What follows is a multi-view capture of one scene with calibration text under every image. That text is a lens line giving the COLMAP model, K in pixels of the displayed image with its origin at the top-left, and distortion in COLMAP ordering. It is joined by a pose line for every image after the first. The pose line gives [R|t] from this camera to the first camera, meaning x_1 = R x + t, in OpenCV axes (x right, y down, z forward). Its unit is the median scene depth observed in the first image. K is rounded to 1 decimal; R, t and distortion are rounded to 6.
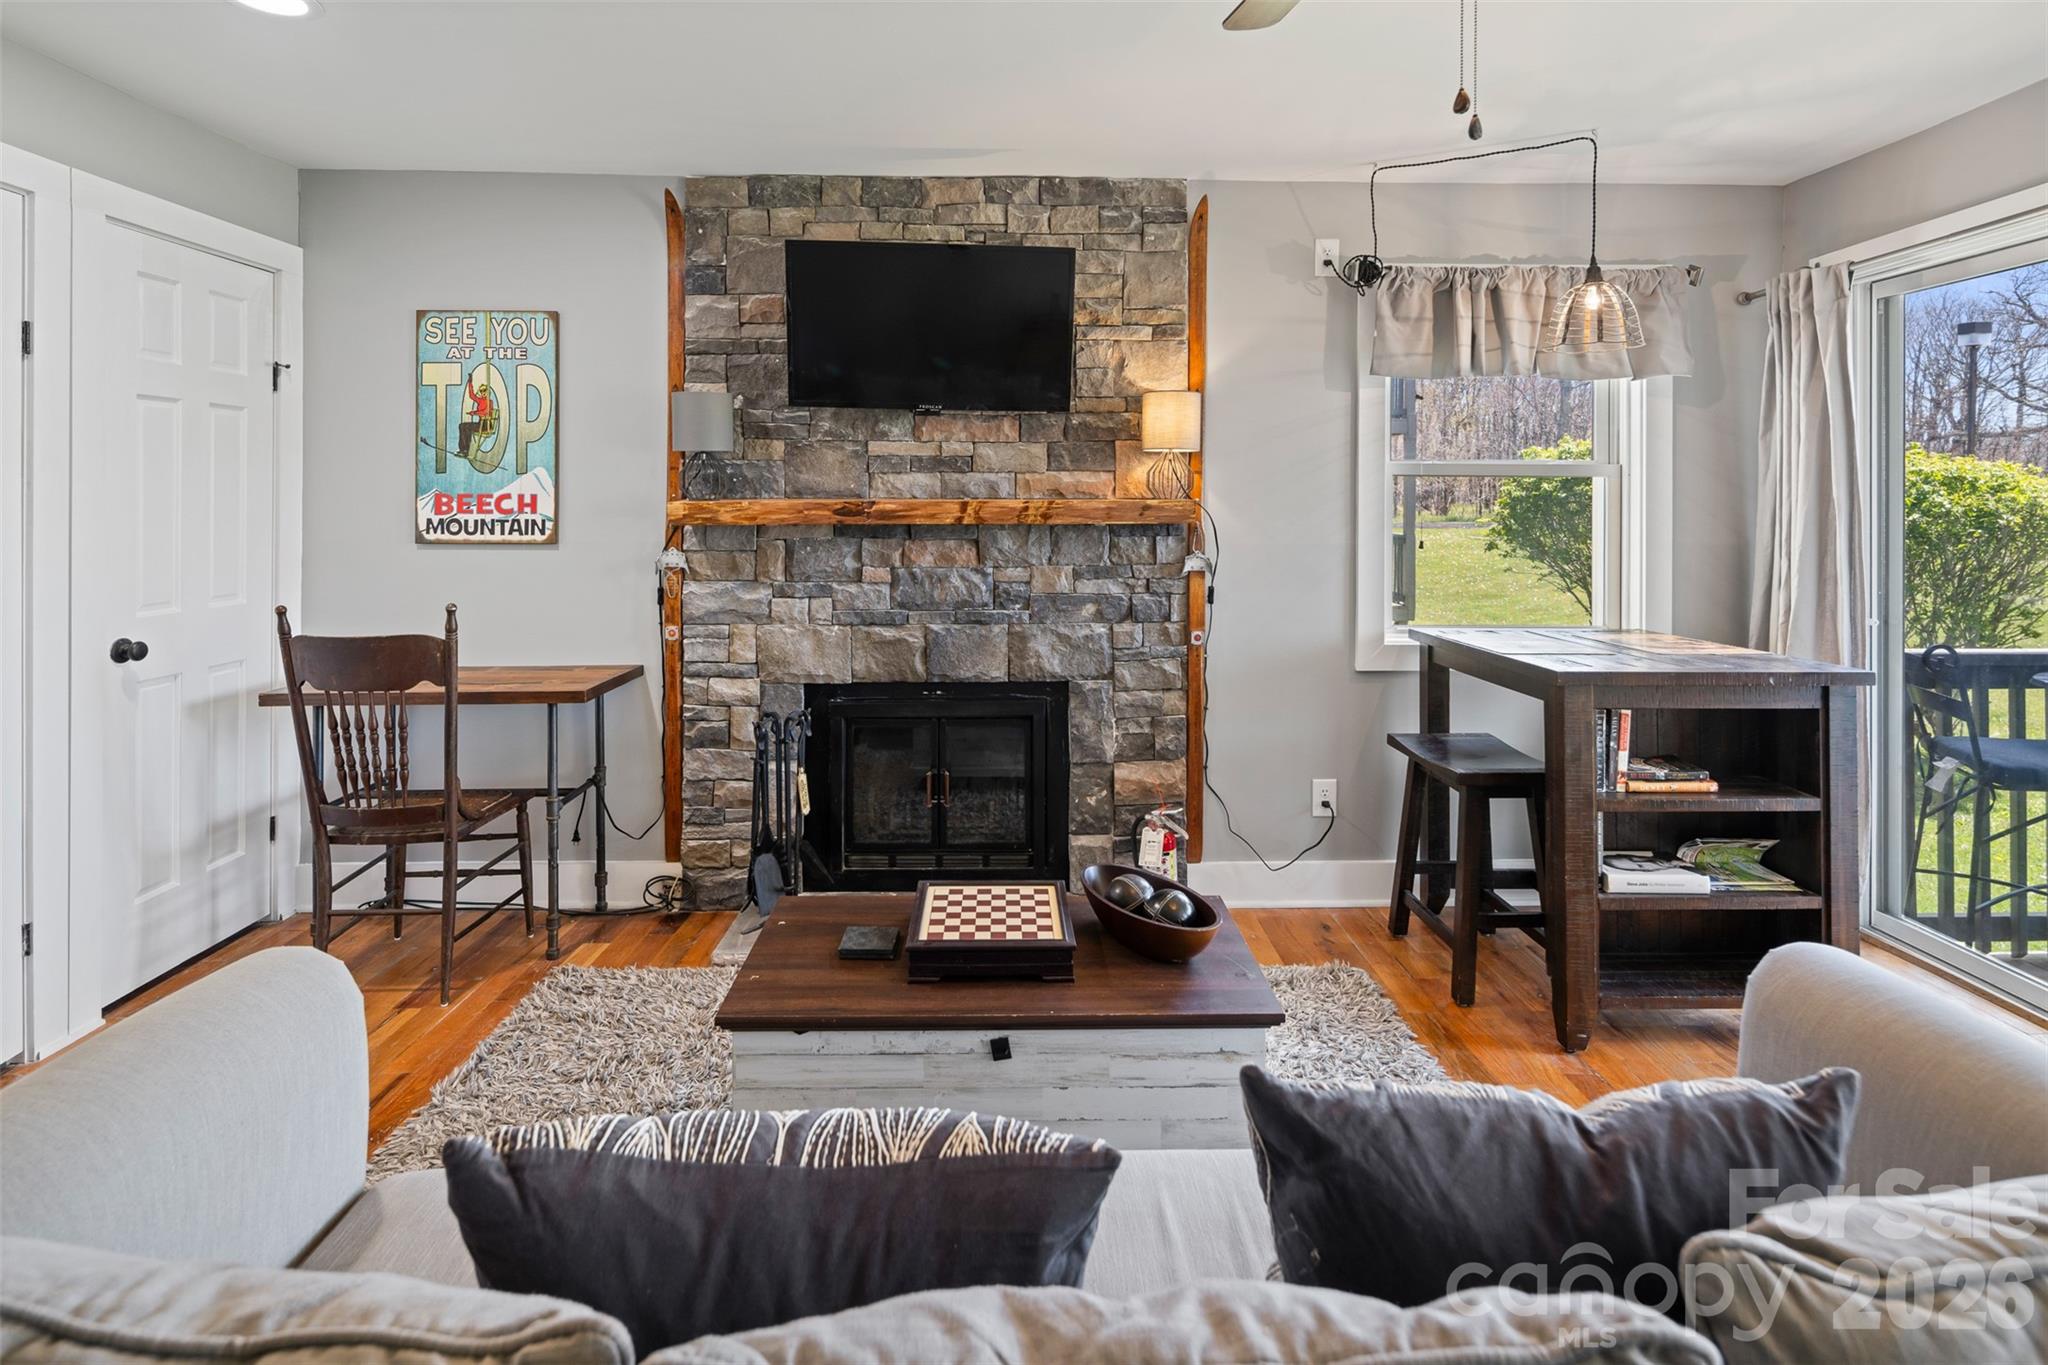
lens RADIAL K [[1003.4, 0, 1024.9], [0, 1003.4, 503.7], [0, 0, 1]] dist [0.004725, -0.004398]
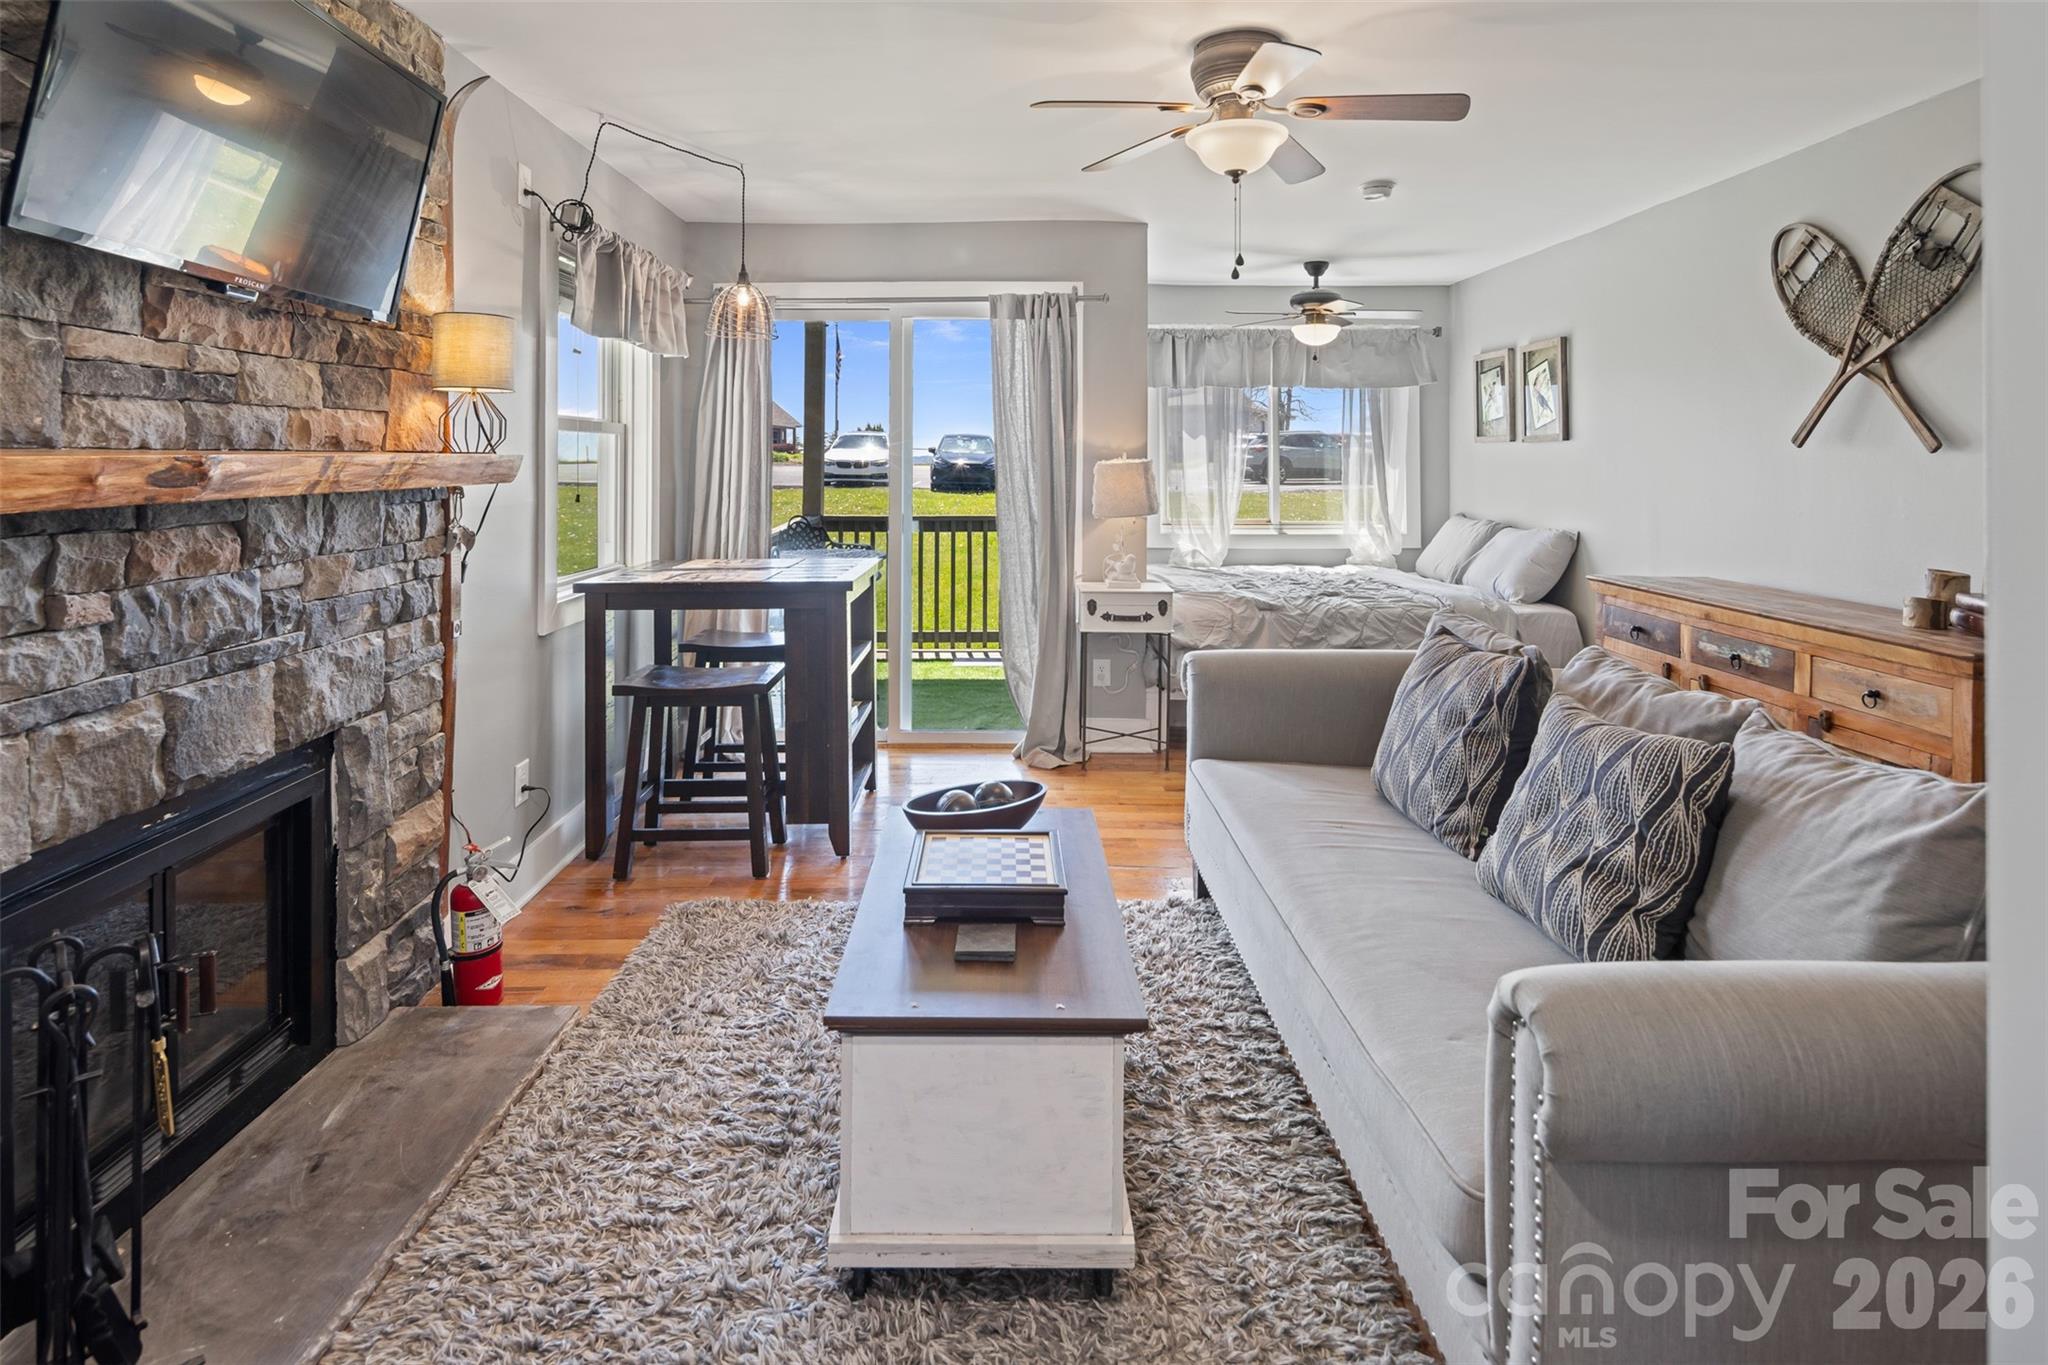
lens RADIAL K [[1025.8, 0, 1013.2], [0, 1025.8, 453.0], [0, 0, 1]] dist [0.000876, -0.000055]
pose [[0.010400, 0.002013, 0.999944, -0.628458], [-0.003896, 0.999990, -0.001973, -0.004077], [-0.999938, -0.003876, 0.010408, 0.555607]]
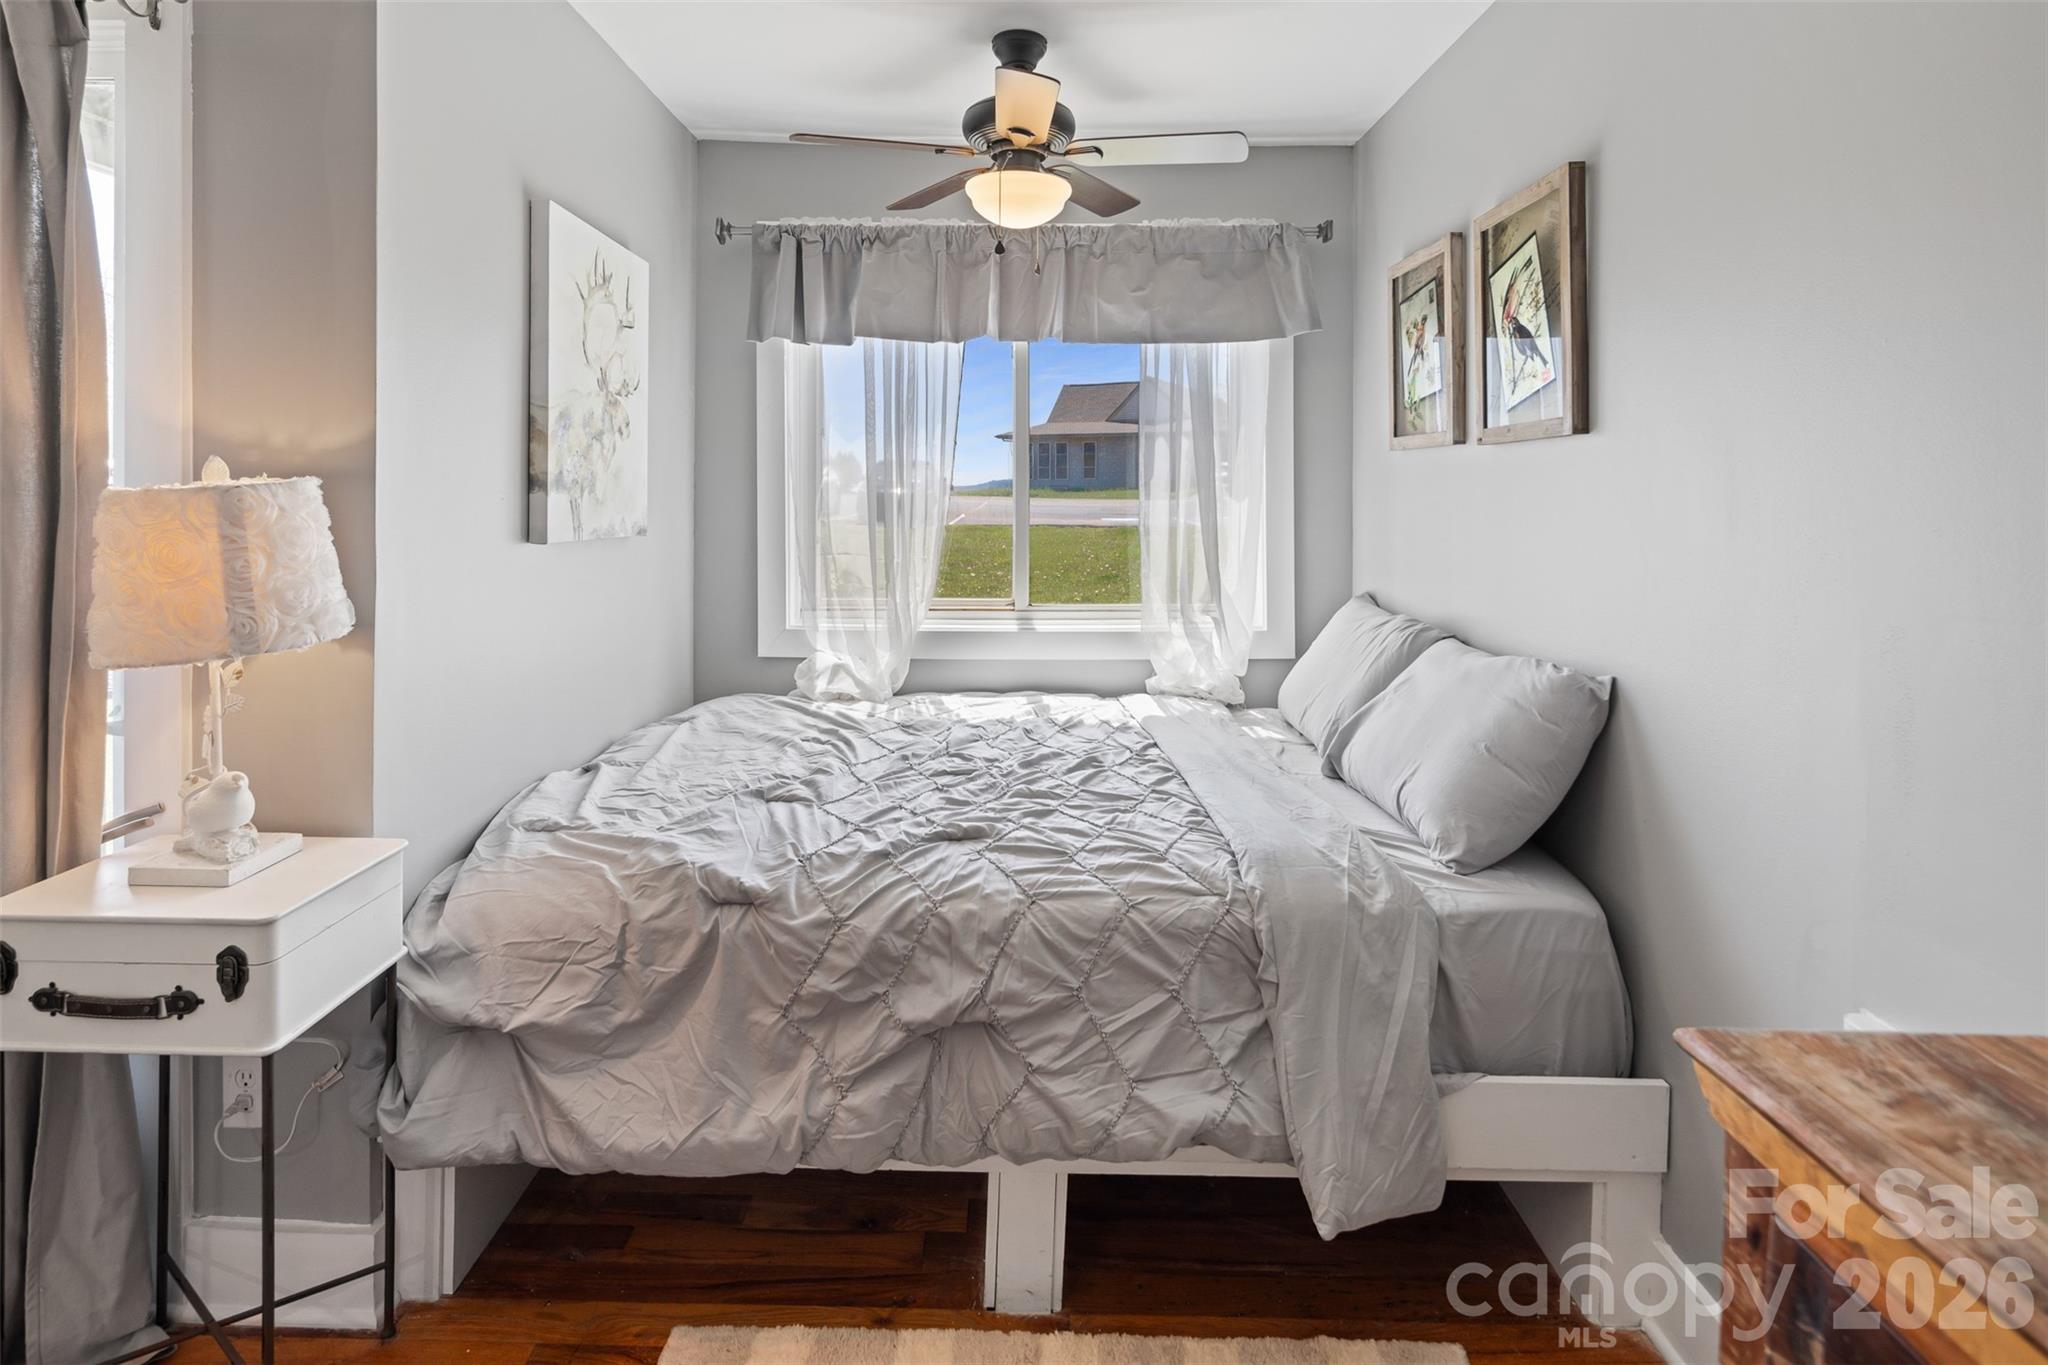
lens RADIAL K [[1018.7, 0, 1025.4], [0, 1018.7, 490.2], [0, 0, 1]] dist [-0.000455, -0.001031]
pose [[0.014266, -0.004743, 0.999887, 0.294573], [-0.005156, 0.999975, 0.004817, 0.002083], [-0.999885, -0.005224, 0.014241, 0.071492]]
